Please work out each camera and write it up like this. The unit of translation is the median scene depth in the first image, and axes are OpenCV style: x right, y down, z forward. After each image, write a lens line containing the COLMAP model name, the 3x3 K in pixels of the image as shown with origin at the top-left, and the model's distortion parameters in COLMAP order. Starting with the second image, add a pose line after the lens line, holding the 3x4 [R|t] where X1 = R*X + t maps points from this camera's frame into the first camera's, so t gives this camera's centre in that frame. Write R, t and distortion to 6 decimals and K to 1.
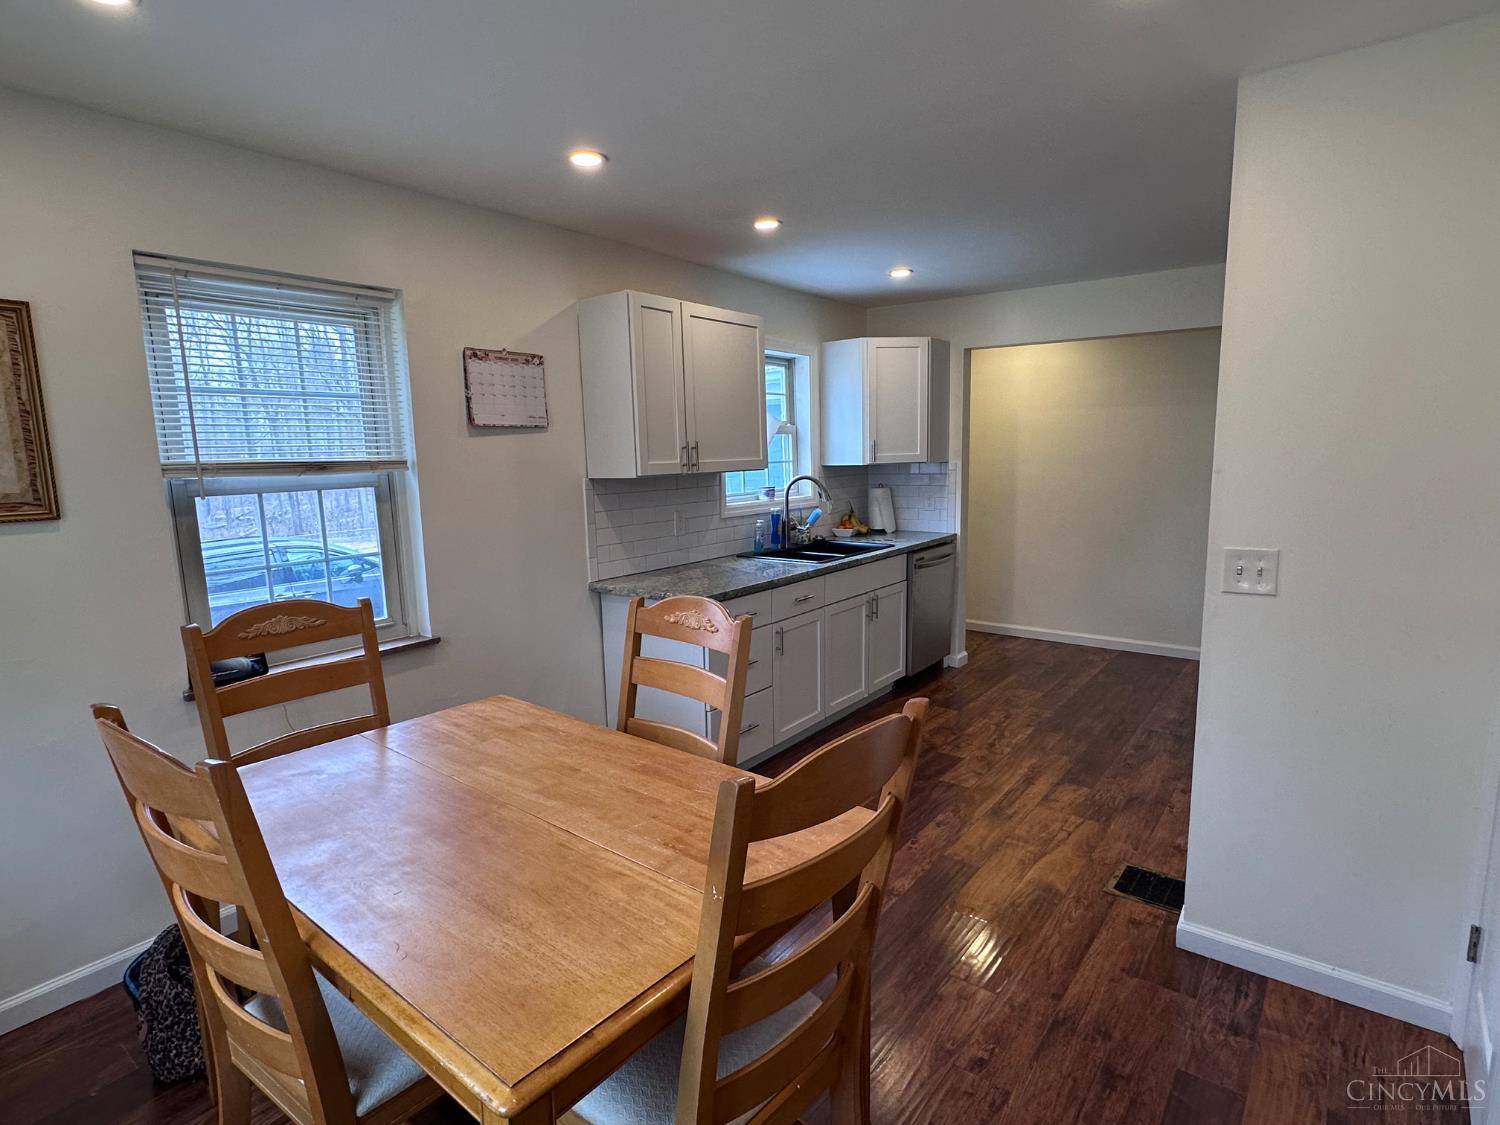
lens RADIAL K [[781.6, 0, 750.2], [0, 781.6, 568.2], [0, 0, 1]] dist [-0.005602, -0.000662]
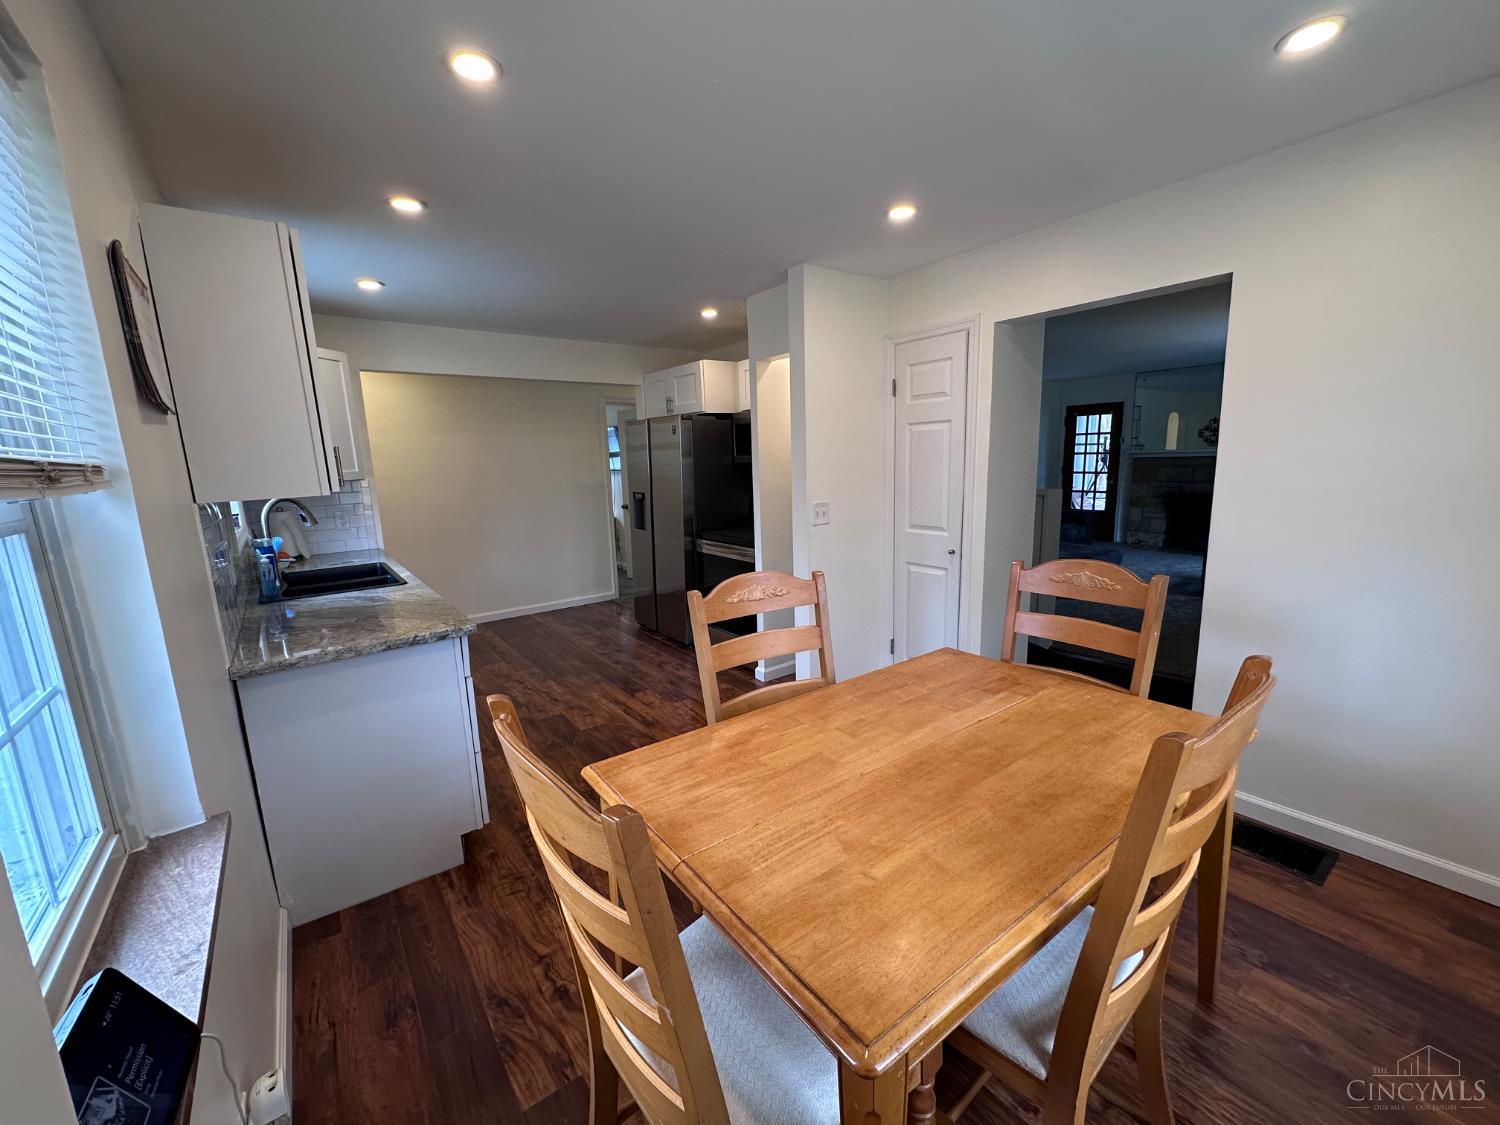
lens RADIAL K [[600.4, 0, 759.0], [0, 600.4, 563.9], [0, 0, 1]] dist [-0.003402, 0.000227]
pose [[0.258733, -0.161398, 0.952369, -0.569063], [0.171418, 0.977965, 0.119166, -0.050635], [-0.950617, 0.132421, 0.280699, 0.465673]]
